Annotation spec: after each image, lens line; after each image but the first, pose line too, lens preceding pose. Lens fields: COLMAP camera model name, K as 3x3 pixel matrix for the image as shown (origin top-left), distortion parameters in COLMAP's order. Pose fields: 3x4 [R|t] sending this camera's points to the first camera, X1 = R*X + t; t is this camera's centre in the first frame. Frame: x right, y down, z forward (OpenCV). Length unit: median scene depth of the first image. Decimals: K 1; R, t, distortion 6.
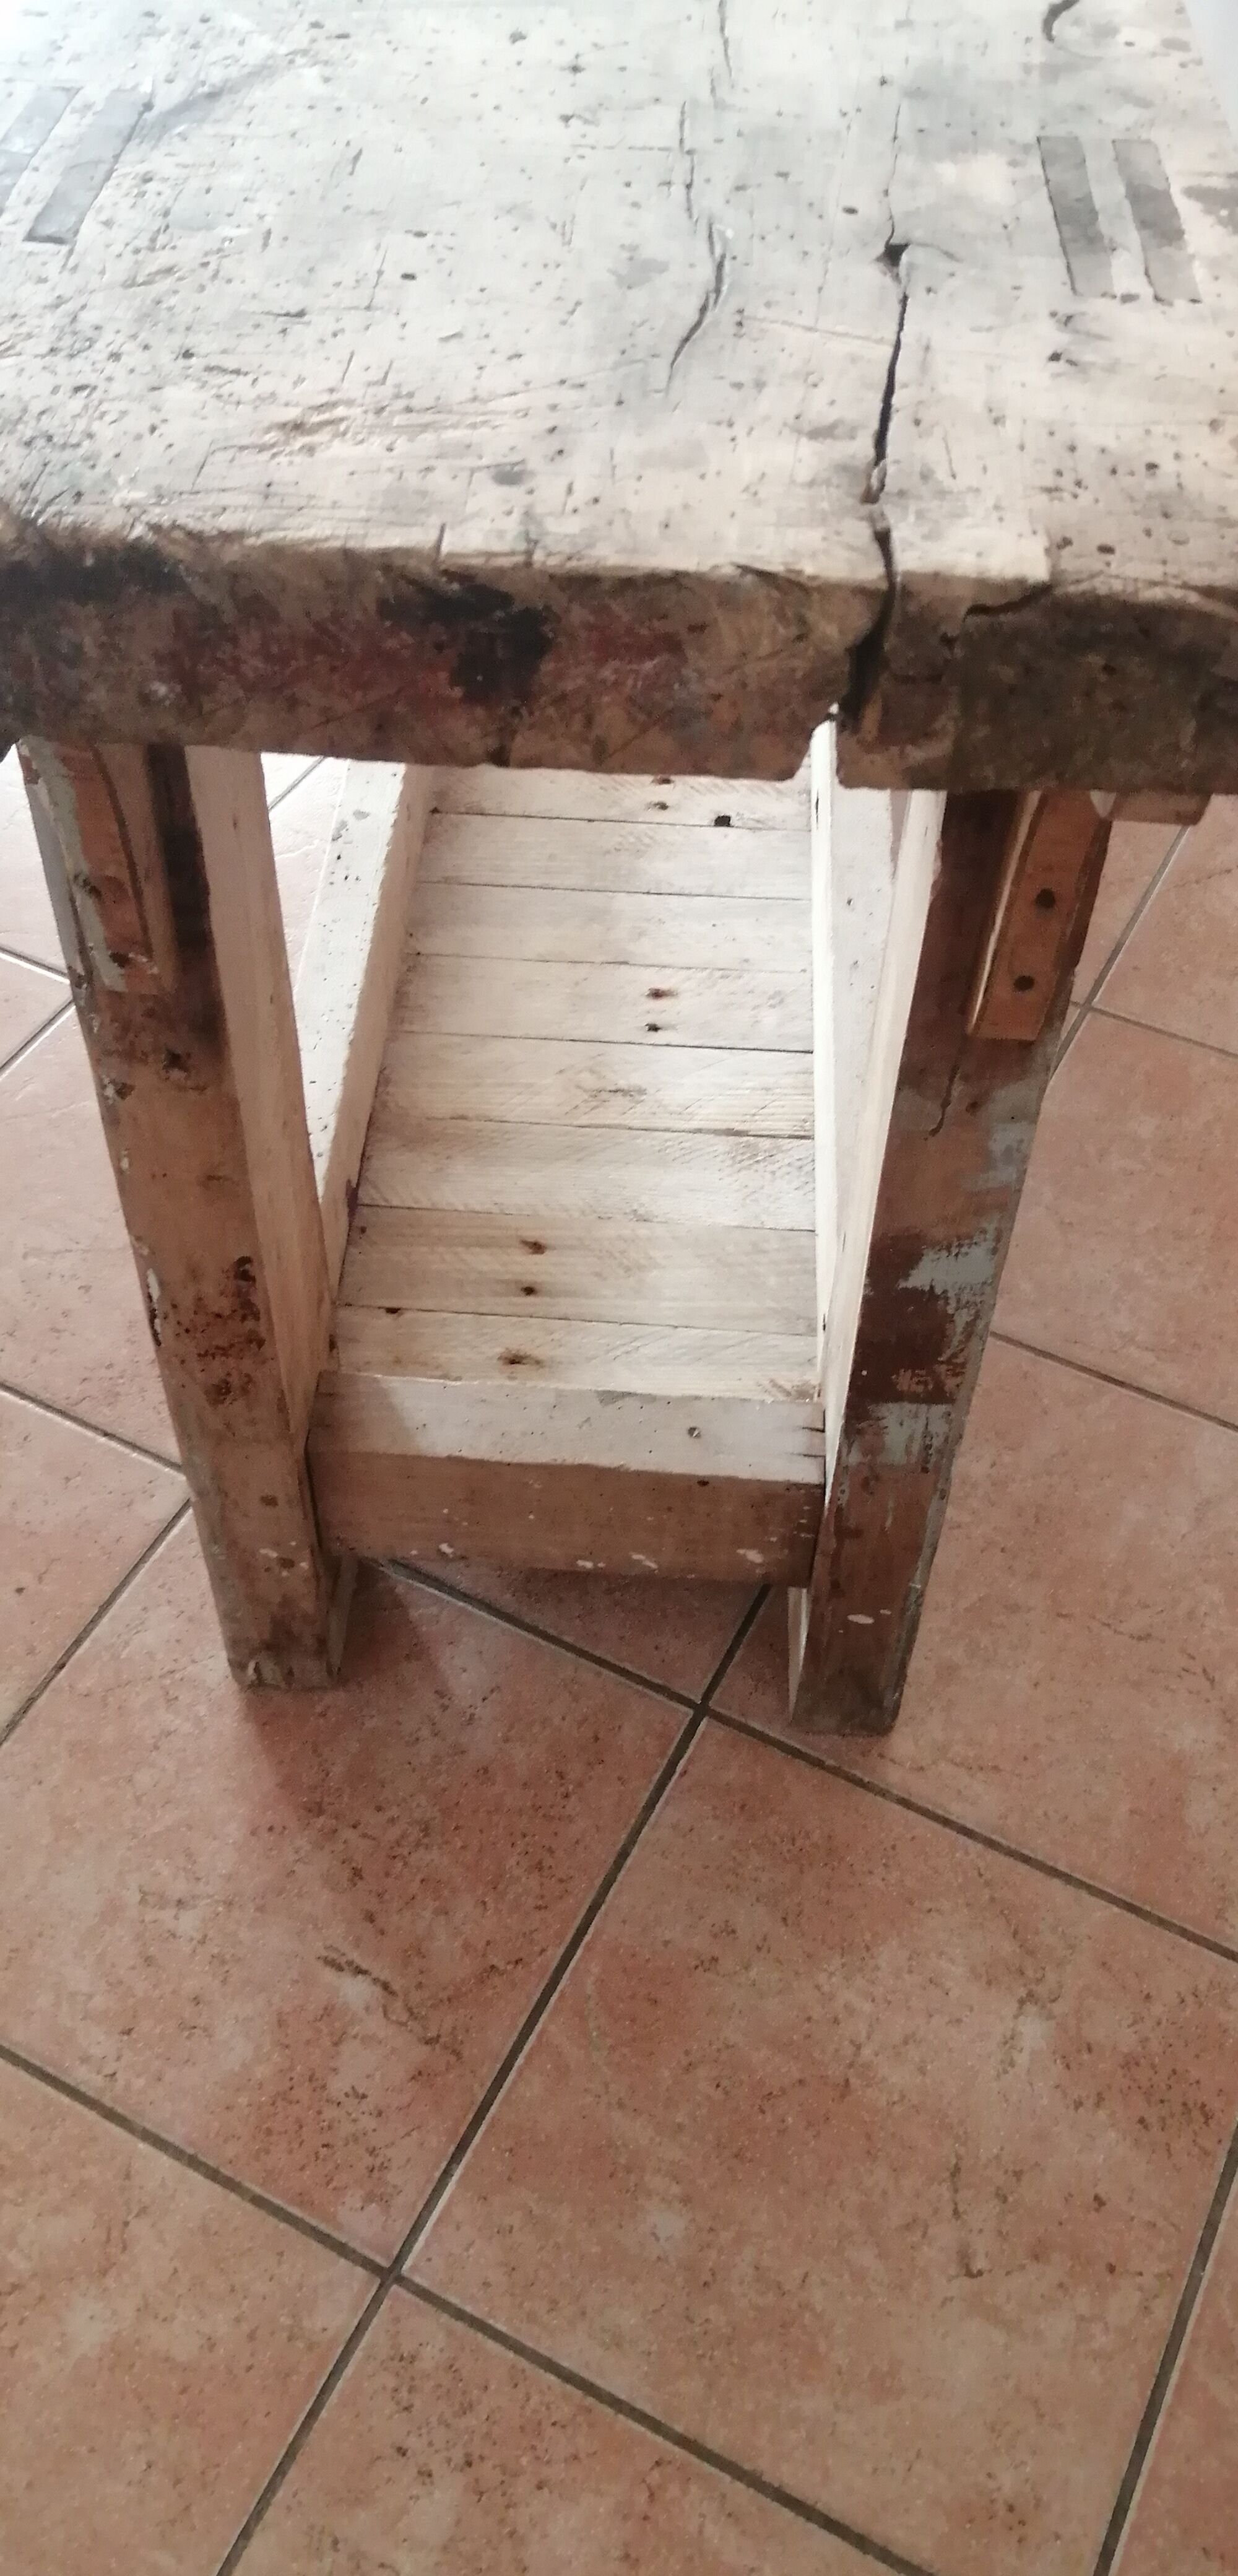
lens RADIAL K [[2097.3, 0, 619.2], [0, 2097.3, 1283.5], [0, 0, 1]] dist [0.070479, -0.169564]
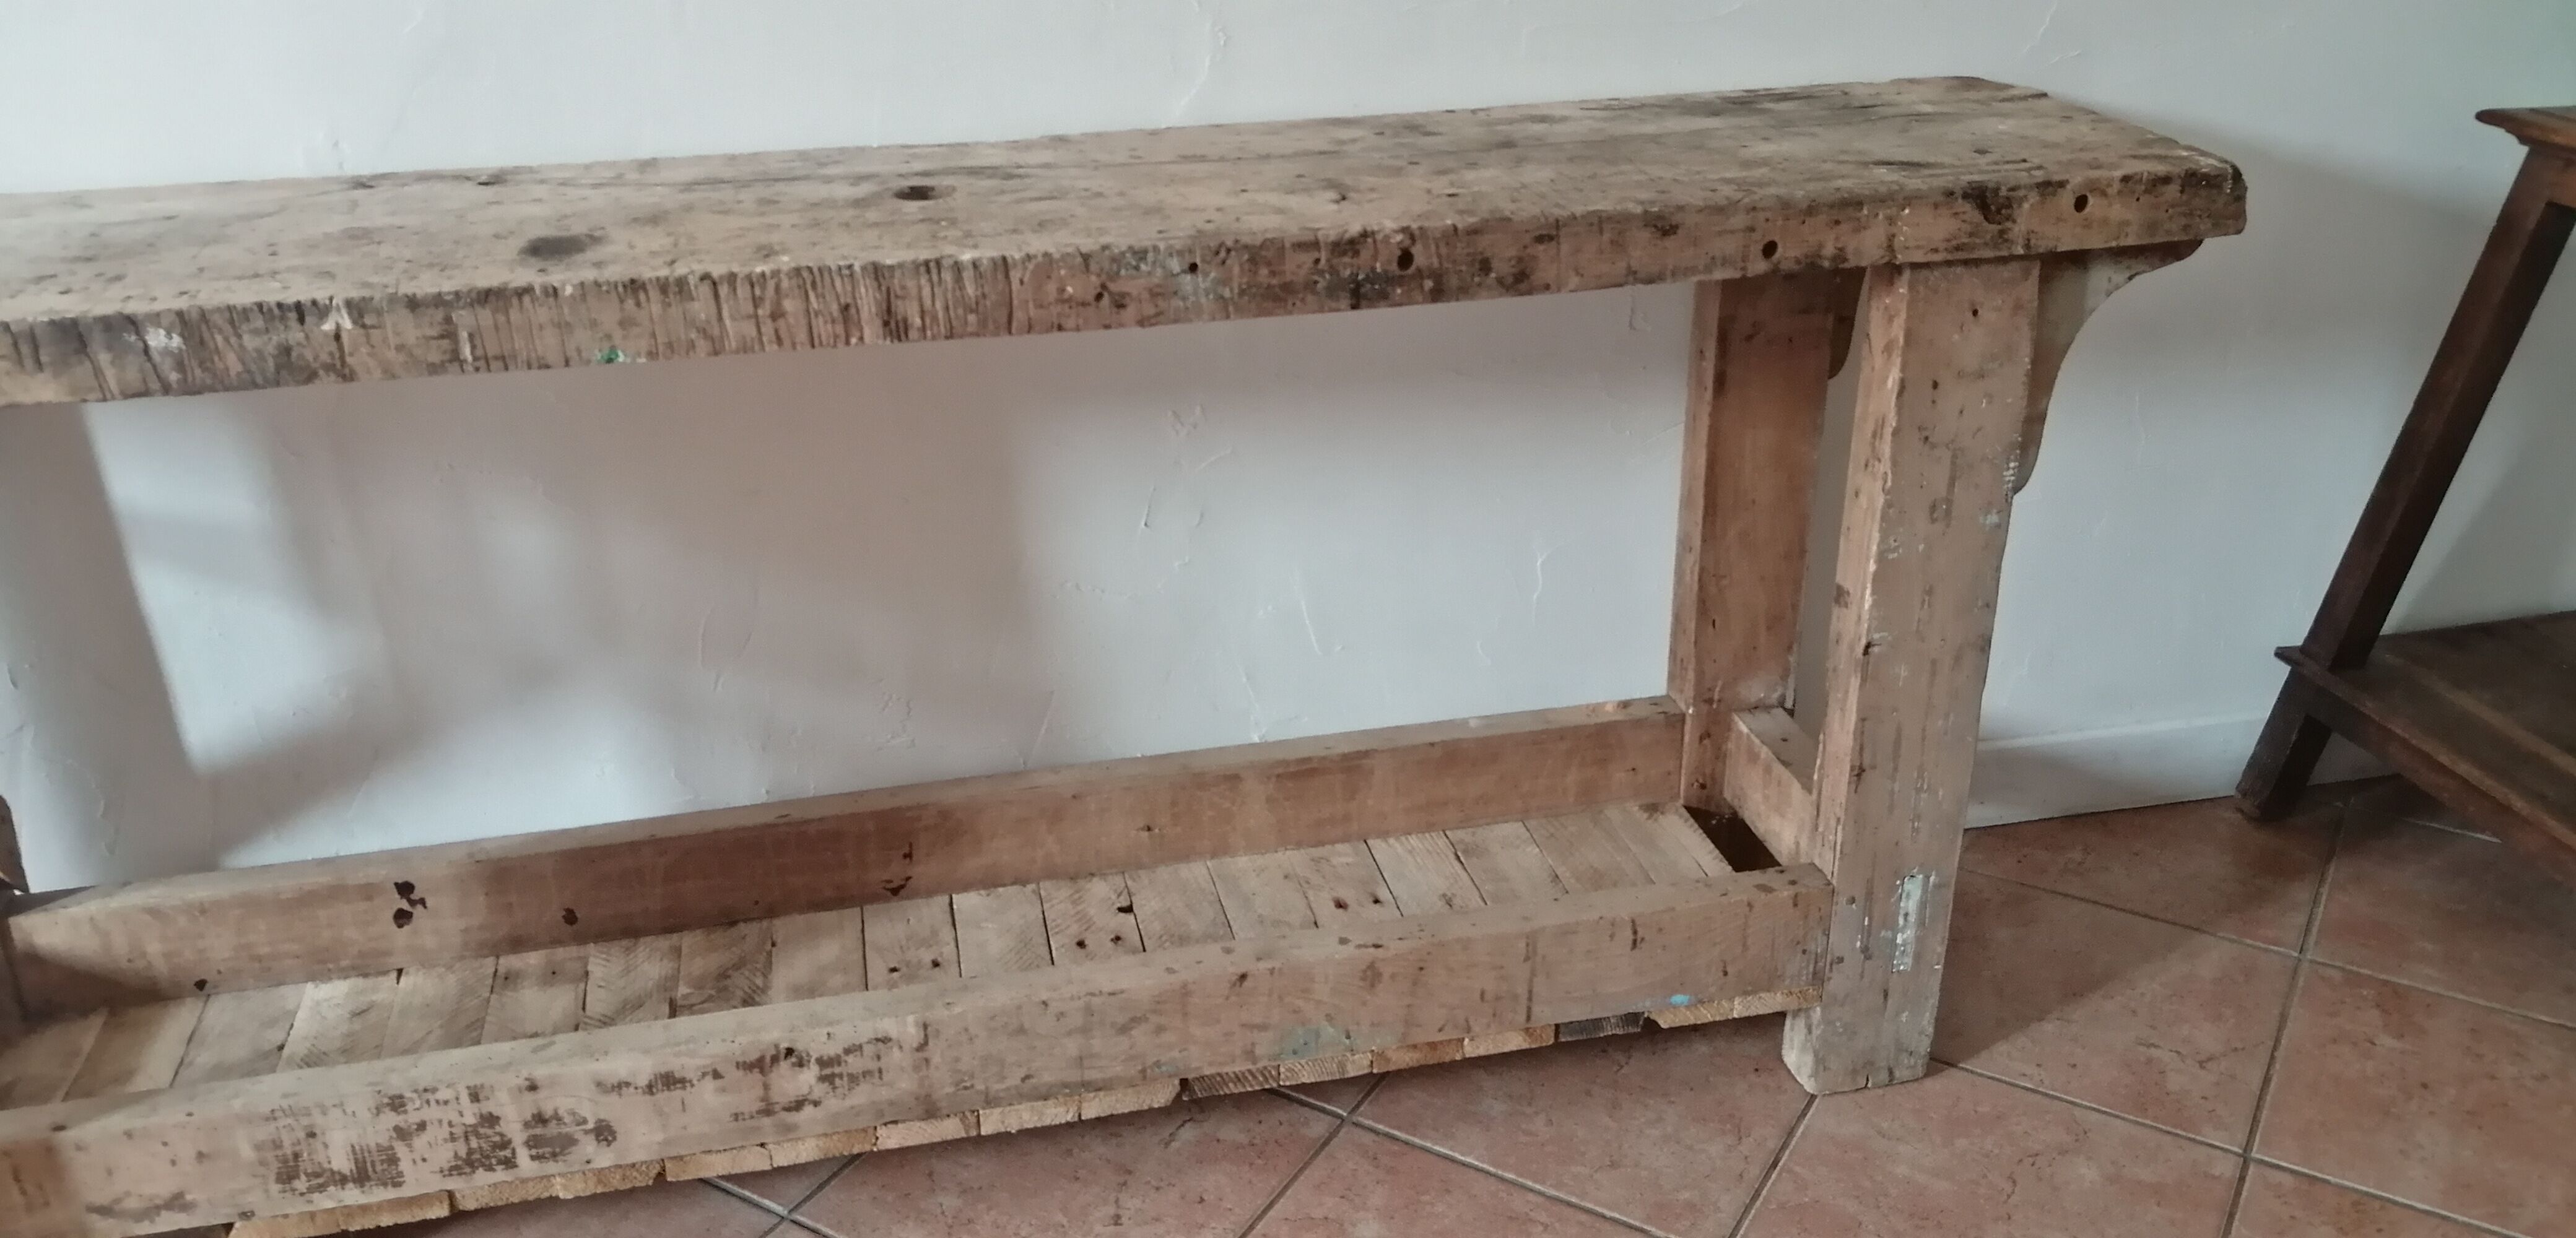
lens RADIAL K [[2097.3, 0, 1295.8], [0, 2097.3, 609.5], [0, 0, 1]] dist [0.070479, -0.169564]
pose [[-0.279727, -0.412573, 0.866912, -1.080234], [0.725918, 0.500056, 0.472215, -0.904497], [-0.628328, 0.761398, 0.159615, 0.668450]]
